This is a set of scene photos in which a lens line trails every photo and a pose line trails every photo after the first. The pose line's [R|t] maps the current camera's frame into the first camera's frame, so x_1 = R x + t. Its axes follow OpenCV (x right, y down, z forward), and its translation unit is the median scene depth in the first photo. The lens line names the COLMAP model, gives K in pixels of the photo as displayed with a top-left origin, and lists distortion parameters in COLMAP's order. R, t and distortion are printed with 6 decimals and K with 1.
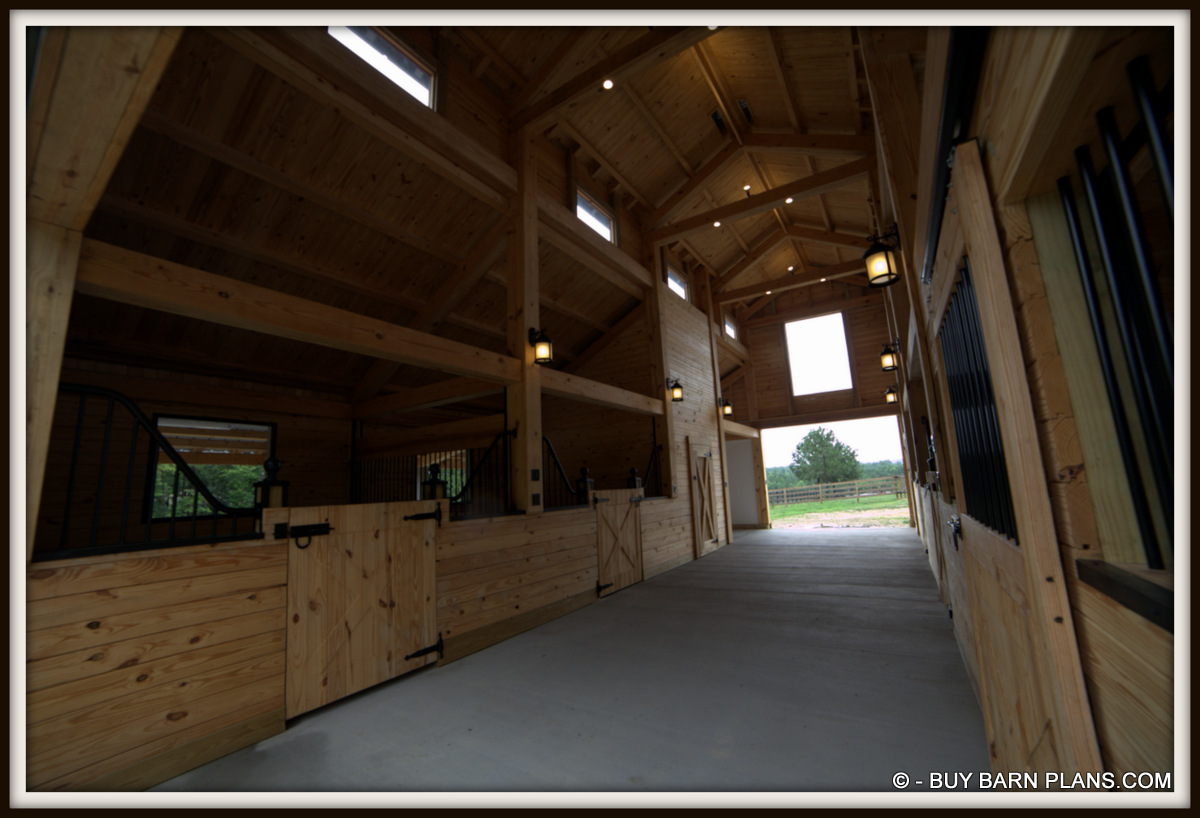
lens RADIAL K [[473.3, 0, 599.7], [0, 473.3, 408.3], [0, 0, 1]] dist [-0.103927, 0.036447]
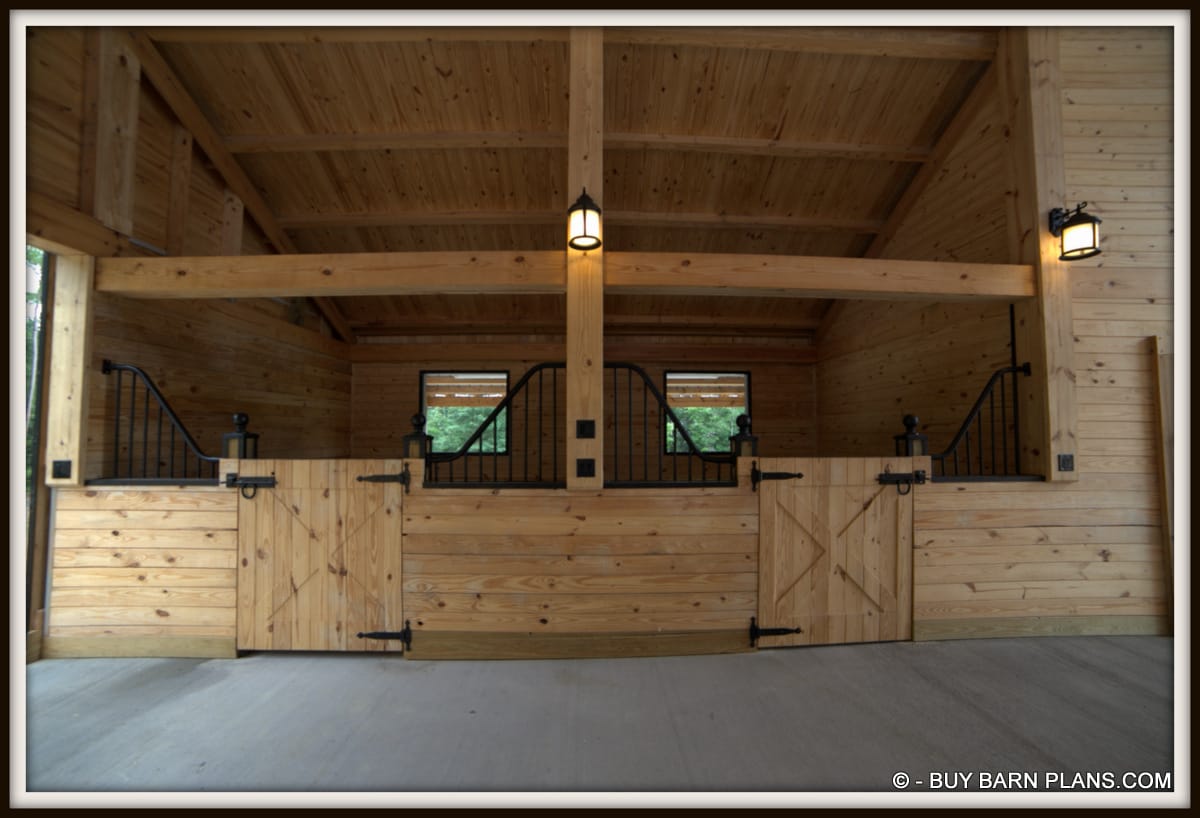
lens RADIAL K [[473.3, 0, 599.7], [0, 473.3, 408.3], [0, 0, 1]] dist [-0.103927, 0.036447]
pose [[0.568848, 0.008616, -0.822398, 0.517516], [0.109045, 0.990327, 0.085801, 0.080450], [0.815182, -0.138486, 0.562406, 0.871453]]
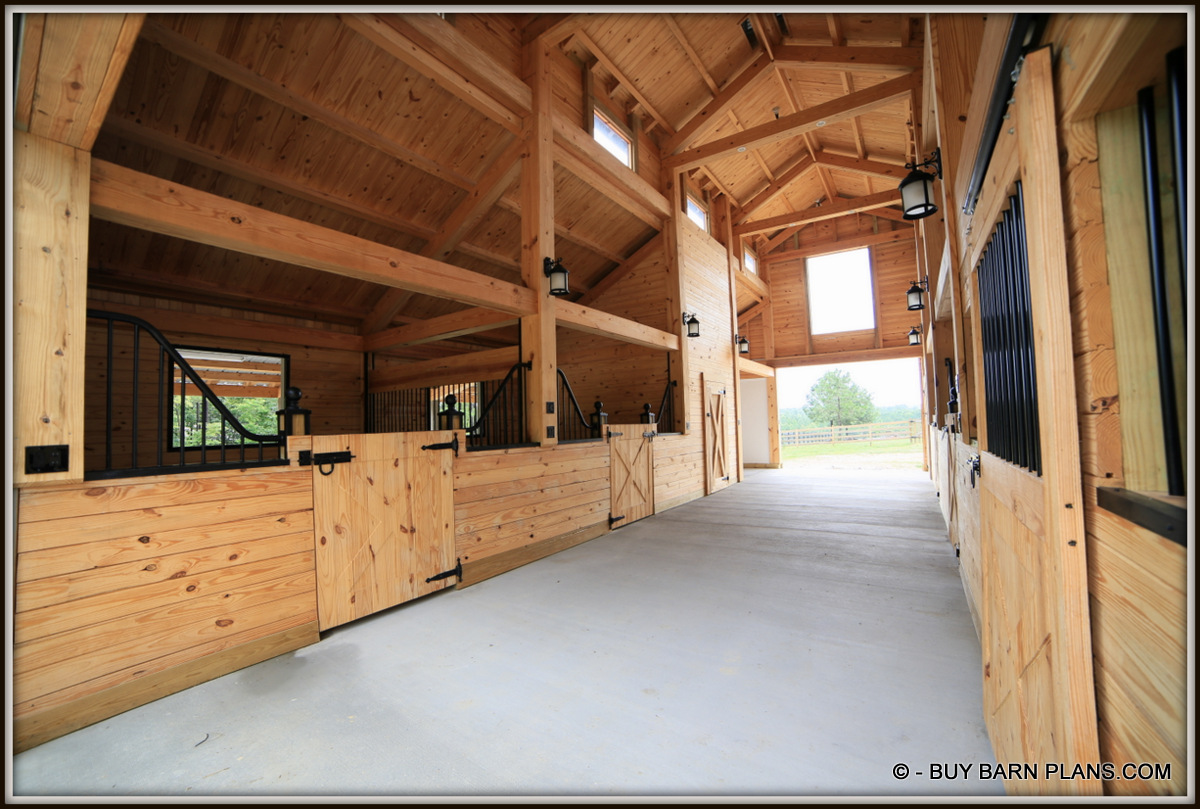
lens RADIAL K [[481.9, 0, 597.7], [0, 481.9, 403.0], [0, 0, 1]] dist [-0.103434, 0.036179]
pose [[0.999571, 0.017486, -0.023499, -0.015289], [-0.014517, 0.992540, 0.121052, 0.008496], [0.025440, -0.120659, 0.992368, -0.011090]]
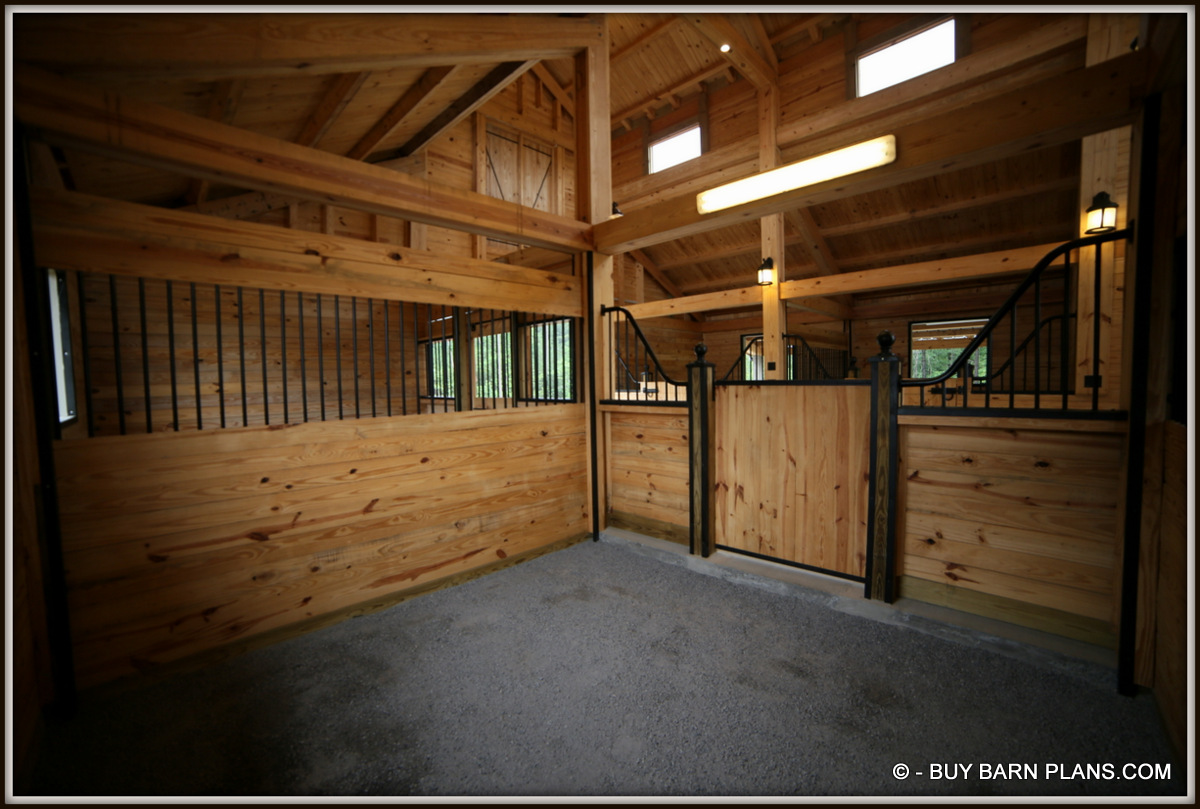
lens RADIAL K [[494.3, 0, 600.0], [0, 494.3, 404.5], [0, 0, 1]] dist [-0.066872, 0.000054]
pose [[-0.182335, 0.096254, -0.978514, 1.867476], [0.187371, 0.980361, 0.061521, 0.088952], [0.965218, -0.172127, -0.196789, 1.017127]]
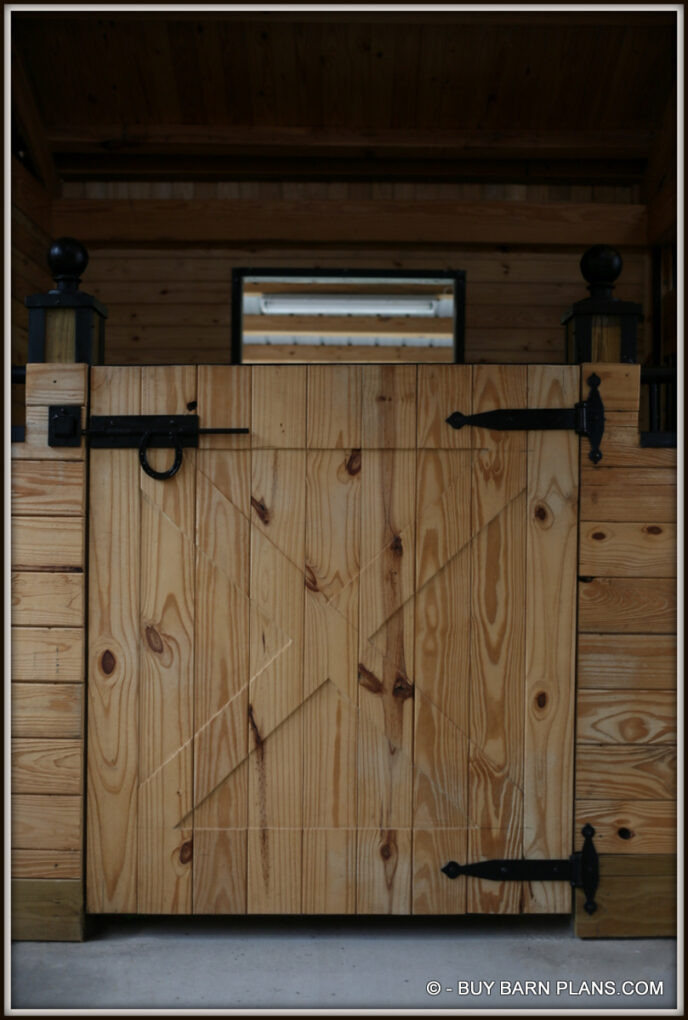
lens RADIAL K [[1089.0, 0, 329.1], [0, 1089.0, 524.8], [0, 0, 1]] dist [-0.048888, 0.050592]
pose [[0.539703, 0.054418, -0.840095, 0.125531], [0.102549, 0.986228, 0.129765, 0.198233], [0.835586, -0.156185, 0.526689, 0.533229]]
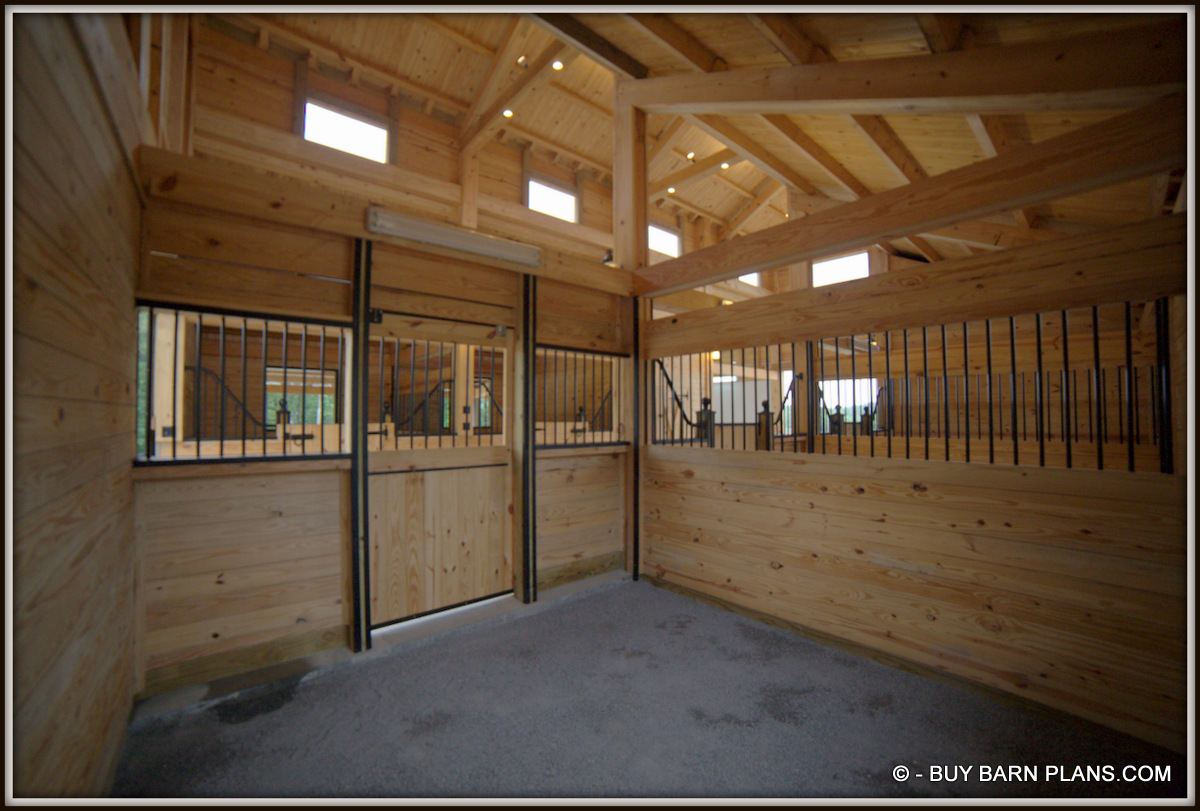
lens RADIAL K [[490.4, 0, 600.9], [0, 490.4, 404.3], [0, 0, 1]] dist [-0.081729, 0.000063]
pose [[0.961606, 0.034623, -0.272241, 0.885473], [0.003343, 0.990458, 0.137774, -0.107757], [0.274413, -0.133394, 0.952315, -0.426294]]
